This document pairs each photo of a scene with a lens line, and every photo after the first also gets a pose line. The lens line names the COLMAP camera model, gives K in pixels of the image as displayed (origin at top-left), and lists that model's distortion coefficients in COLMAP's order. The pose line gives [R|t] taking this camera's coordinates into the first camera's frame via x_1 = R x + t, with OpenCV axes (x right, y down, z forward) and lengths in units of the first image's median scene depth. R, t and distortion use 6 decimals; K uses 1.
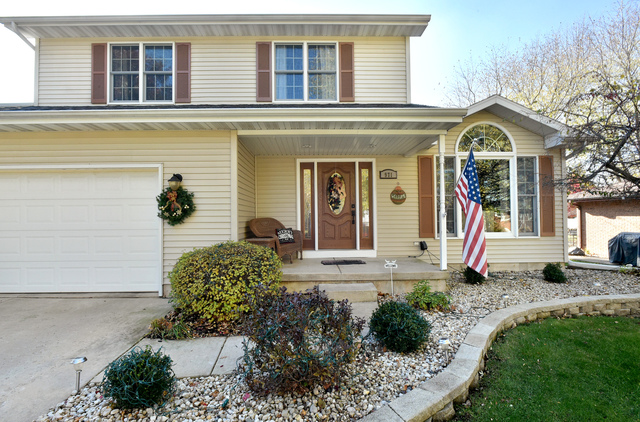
lens RADIAL K [[316.9, 0, 320.0], [0, 316.9, 211.0], [0, 0, 1]] dist [-0.013861, -0.000125]
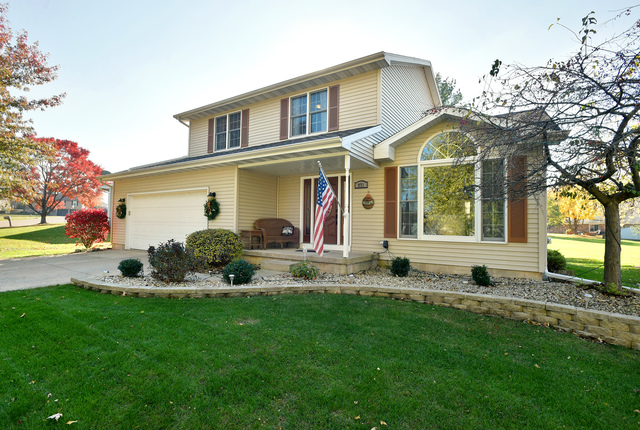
lens RADIAL K [[315.7, 0, 319.8], [0, 315.7, 224.5], [0, 0, 1]] dist [-0.015967, -0.000208]
pose [[0.826122, 0.019181, -0.563164, 0.778815], [-0.018162, 0.999808, 0.007411, 0.031865], [0.563198, 0.004106, 0.826312, -0.103081]]
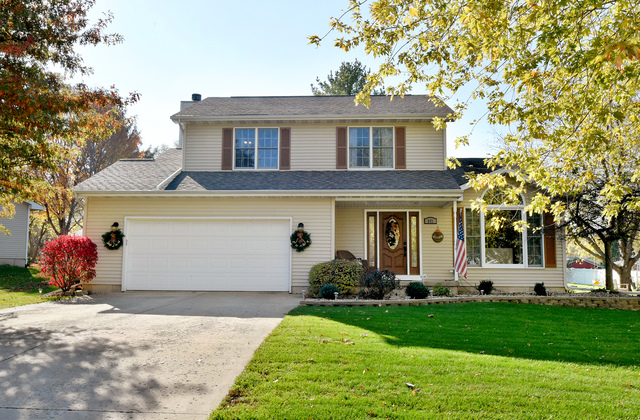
lens RADIAL K [[670.3, 0, 320.0], [0, 670.3, 210.0], [0, 0, 1]] dist [-0.015440, -0.000088]
pose [[0.998000, 0.007827, -0.062721, -0.083432], [-0.012857, 0.996695, -0.080207, 0.079090], [0.061886, 0.080853, 0.994803, -1.960319]]
